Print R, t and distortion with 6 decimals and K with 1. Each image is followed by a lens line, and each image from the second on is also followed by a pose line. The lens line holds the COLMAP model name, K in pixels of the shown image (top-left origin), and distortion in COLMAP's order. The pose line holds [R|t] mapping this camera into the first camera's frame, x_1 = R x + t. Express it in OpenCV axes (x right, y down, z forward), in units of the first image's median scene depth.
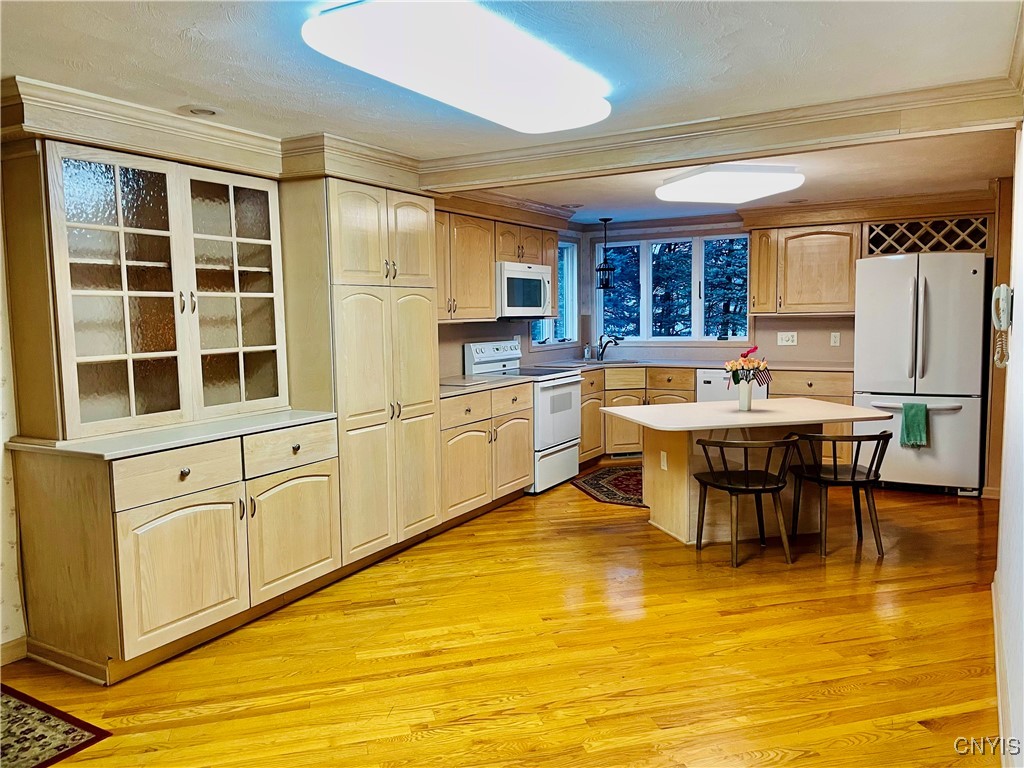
lens RADIAL K [[779.0, 0, 510.9], [0, 779.0, 388.5], [0, 0, 1]] dist [0.065269, -0.079098]
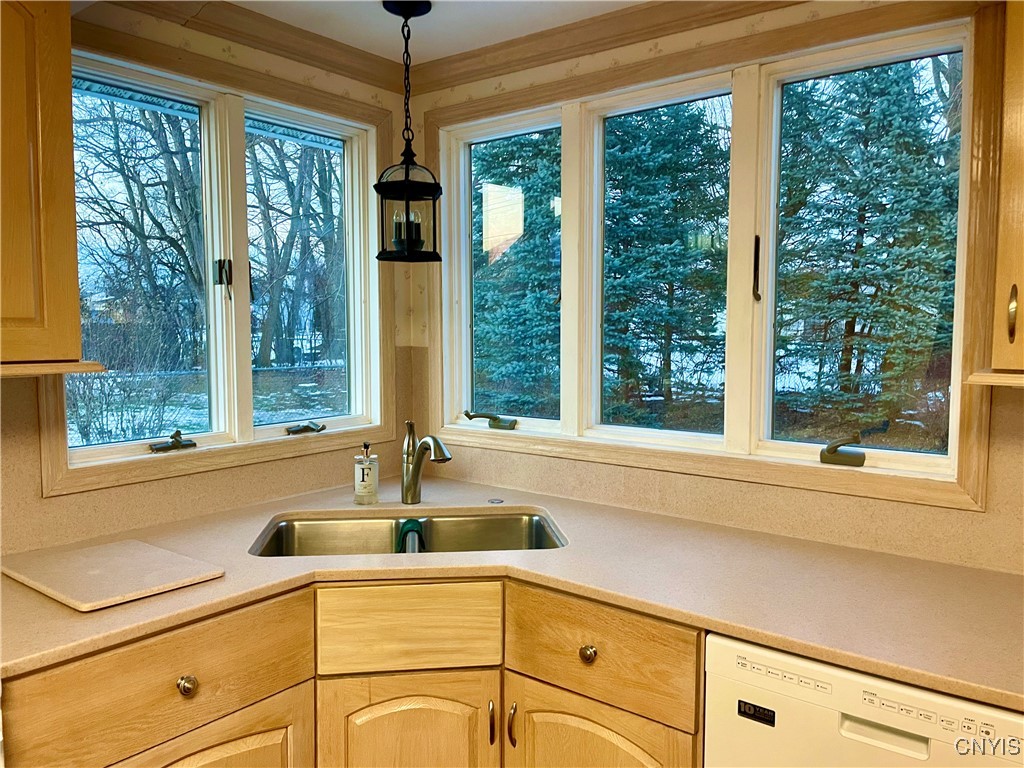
lens RADIAL K [[779.0, 0, 512.2], [0, 779.0, 389.2], [0, 0, 1]] dist [0.065269, -0.079098]
pose [[0.990593, 0.028997, -0.133735, 0.219692], [-0.031178, 0.999412, -0.014241, -0.087816], [0.133243, 0.018277, 0.990915, 0.811815]]
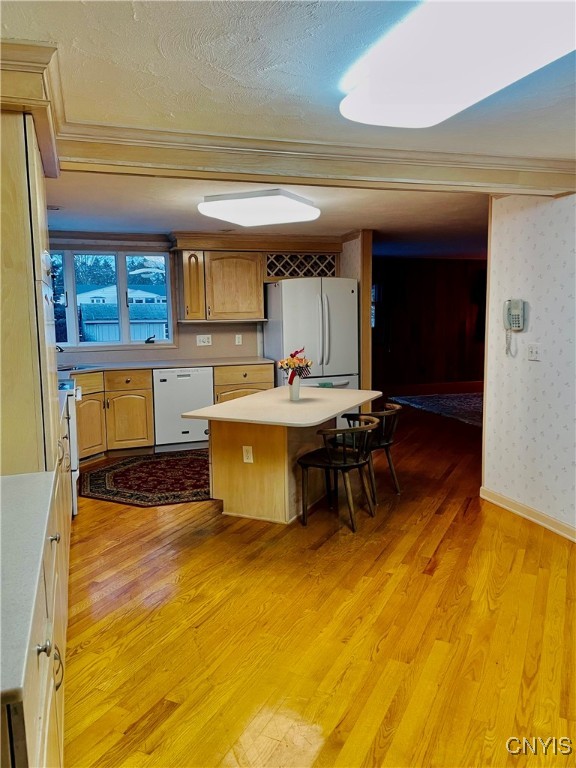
lens RADIAL K [[584.3, 0, 287.1], [0, 584.3, 379.3], [0, 0, 1]] dist [0.065269, -0.079098]
pose [[0.656474, -0.083415, 0.749723, -0.278741], [0.078975, 0.996006, 0.041664, -0.031926], [-0.750203, 0.031858, 0.660439, 0.306507]]
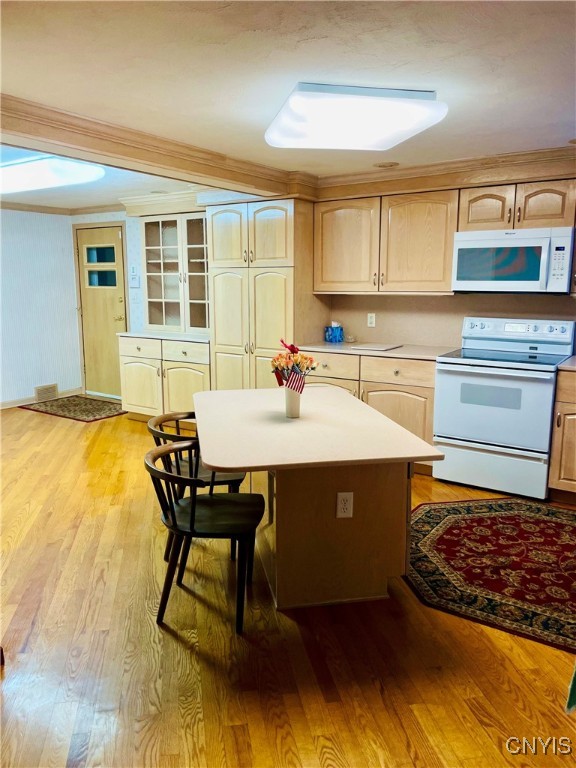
lens RADIAL K [[584.3, 0, 289.4], [0, 584.3, 382.0], [0, 0, 1]] dist [0.065269, -0.079098]
pose [[-0.086490, 0.191141, -0.977745, 0.877706], [-0.092818, 0.975607, 0.198934, -0.129434], [0.991919, 0.107958, -0.066639, 1.033438]]
